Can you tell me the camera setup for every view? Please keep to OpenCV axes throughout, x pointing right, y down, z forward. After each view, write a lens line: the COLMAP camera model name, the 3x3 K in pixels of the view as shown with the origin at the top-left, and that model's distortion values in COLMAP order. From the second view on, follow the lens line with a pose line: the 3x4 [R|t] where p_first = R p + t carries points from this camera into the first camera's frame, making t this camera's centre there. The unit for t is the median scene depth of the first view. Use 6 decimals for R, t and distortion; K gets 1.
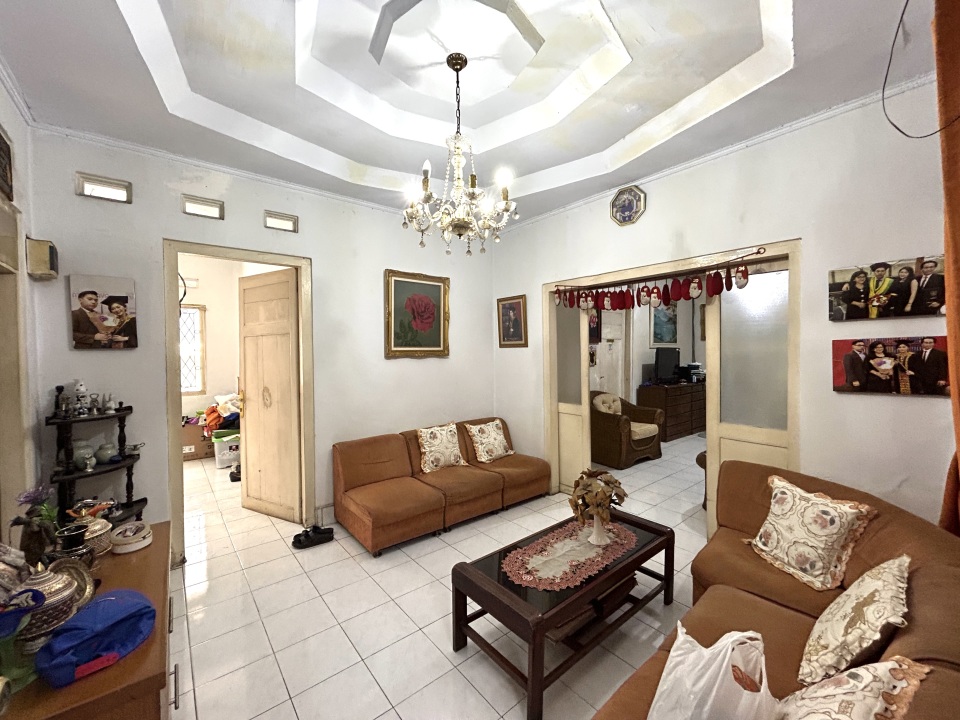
lens RADIAL K [[389.8, 0, 477.3], [0, 389.8, 356.8], [0, 0, 1]] dist [-0.001454, 0.001408]
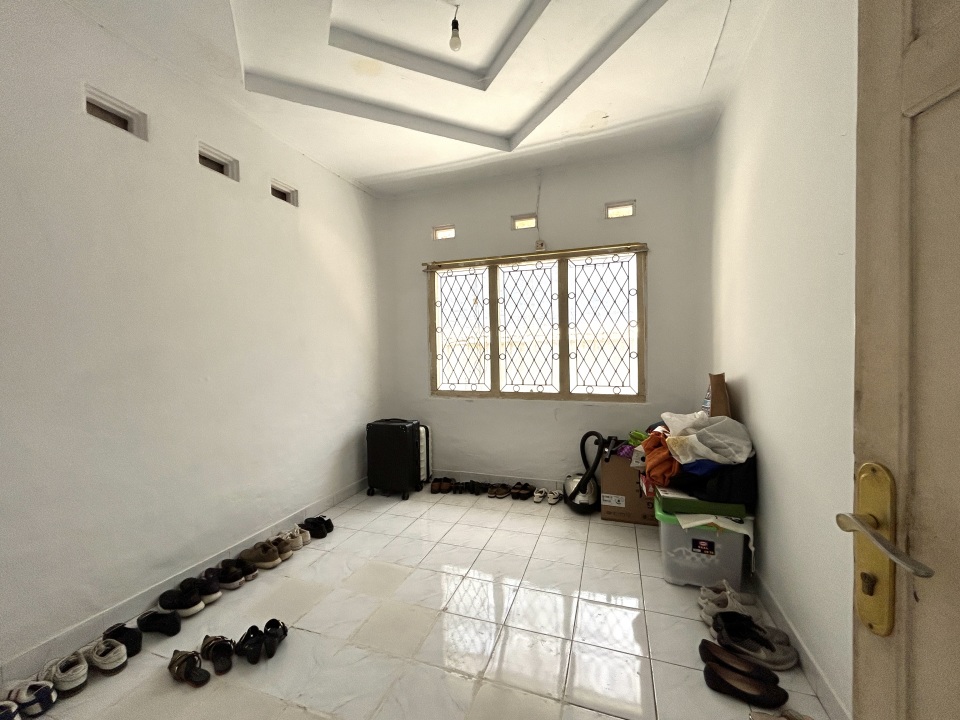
lens RADIAL K [[389.8, 0, 477.4], [0, 389.8, 358.8], [0, 0, 1]] dist [-0.001454, 0.001408]
pose [[0.522720, 0.015452, -0.852364, -0.392903], [-0.003751, 0.999868, 0.015825, 0.029338], [0.852496, -0.005075, 0.522709, 0.569188]]
